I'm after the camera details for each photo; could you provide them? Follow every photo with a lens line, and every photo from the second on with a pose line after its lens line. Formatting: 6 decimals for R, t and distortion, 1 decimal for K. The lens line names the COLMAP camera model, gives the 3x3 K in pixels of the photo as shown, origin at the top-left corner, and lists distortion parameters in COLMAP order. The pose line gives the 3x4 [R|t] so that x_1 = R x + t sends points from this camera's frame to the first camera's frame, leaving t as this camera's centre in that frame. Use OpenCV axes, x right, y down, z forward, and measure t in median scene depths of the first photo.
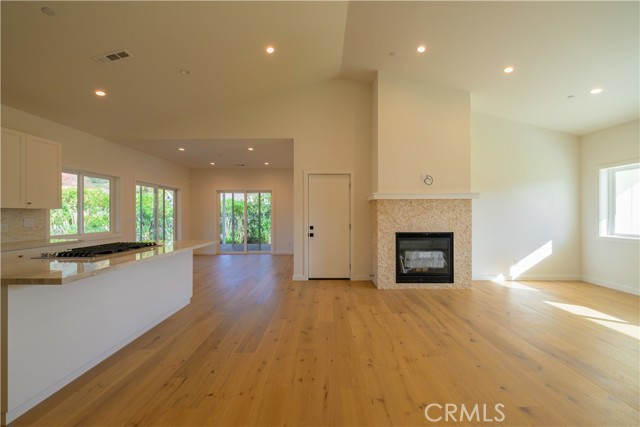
lens RADIAL K [[248.2, 0, 324.2], [0, 248.2, 213.4], [0, 0, 1]] dist [-0.000133, -0.000331]
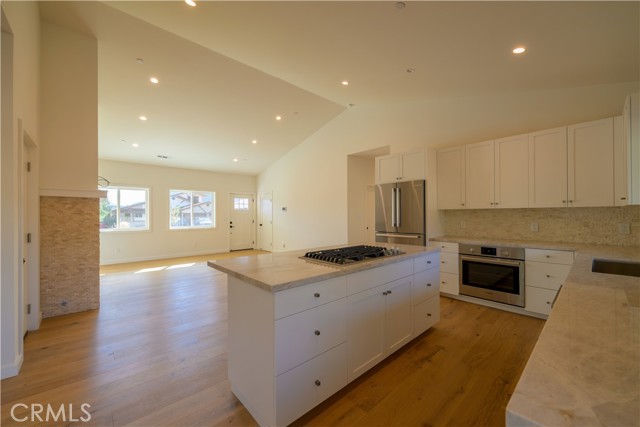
lens RADIAL K [[248.2, 0, 319.2], [0, 248.2, 214.0], [0, 0, 1]] dist [-0.000133, -0.000331]
pose [[-0.665723, 0.007022, 0.746166, -0.873050], [0.002714, 0.999972, -0.006989, 0.003292], [-0.746194, -0.002628, -0.665723, 1.003292]]
